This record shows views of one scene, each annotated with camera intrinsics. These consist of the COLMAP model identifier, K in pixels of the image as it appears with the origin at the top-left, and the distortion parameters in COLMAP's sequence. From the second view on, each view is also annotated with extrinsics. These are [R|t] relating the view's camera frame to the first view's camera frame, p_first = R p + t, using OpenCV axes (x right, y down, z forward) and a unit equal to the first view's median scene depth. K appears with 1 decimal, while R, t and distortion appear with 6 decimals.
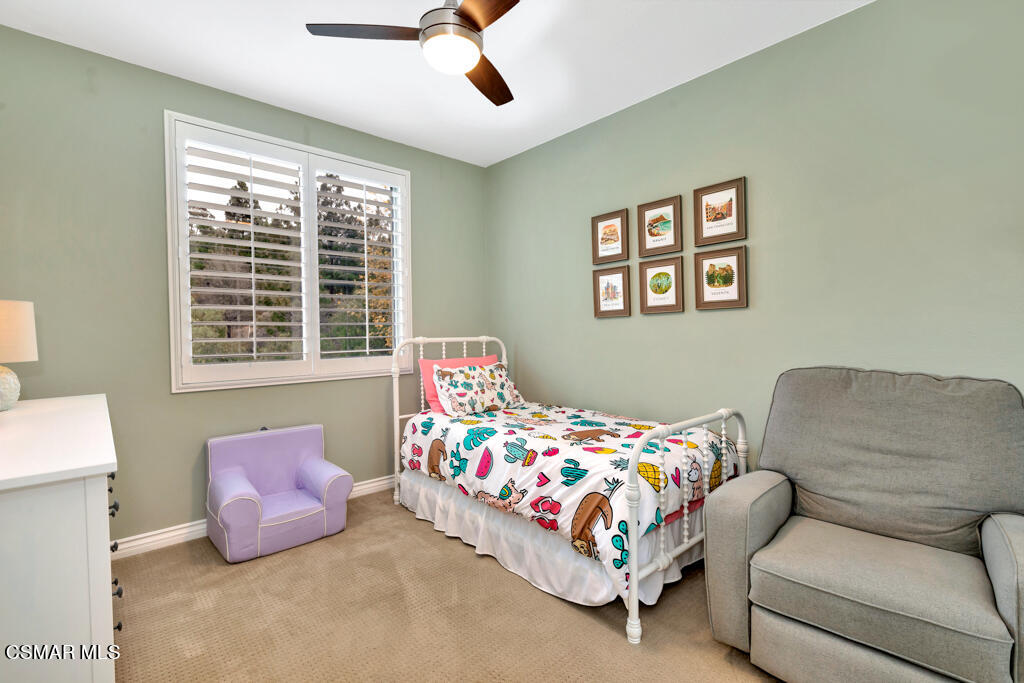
lens RADIAL K [[462.0, 0, 507.7], [0, 462.0, 336.4], [0, 0, 1]] dist [0.005299, 0.000024]
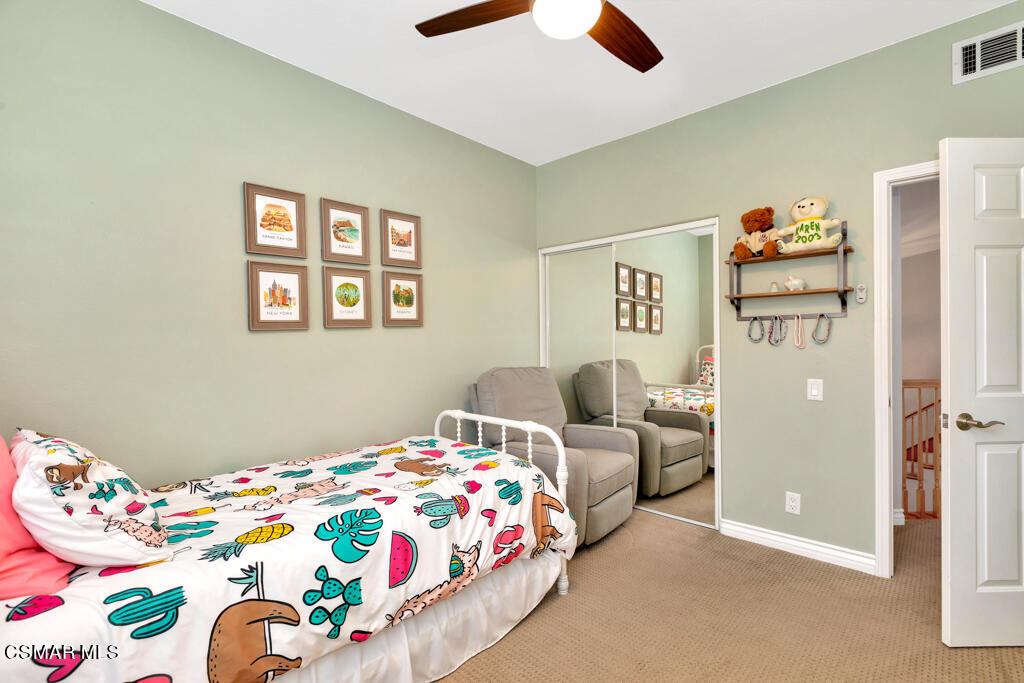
lens RADIAL K [[462.0, 0, 506.7], [0, 462.0, 340.7], [0, 0, 1]] dist [0.005299, 0.000024]
pose [[-0.087954, 0.007497, 0.996096, -0.631187], [0.029896, 0.999541, -0.004883, -0.012639], [-0.995676, 0.029350, -0.088138, 0.819134]]
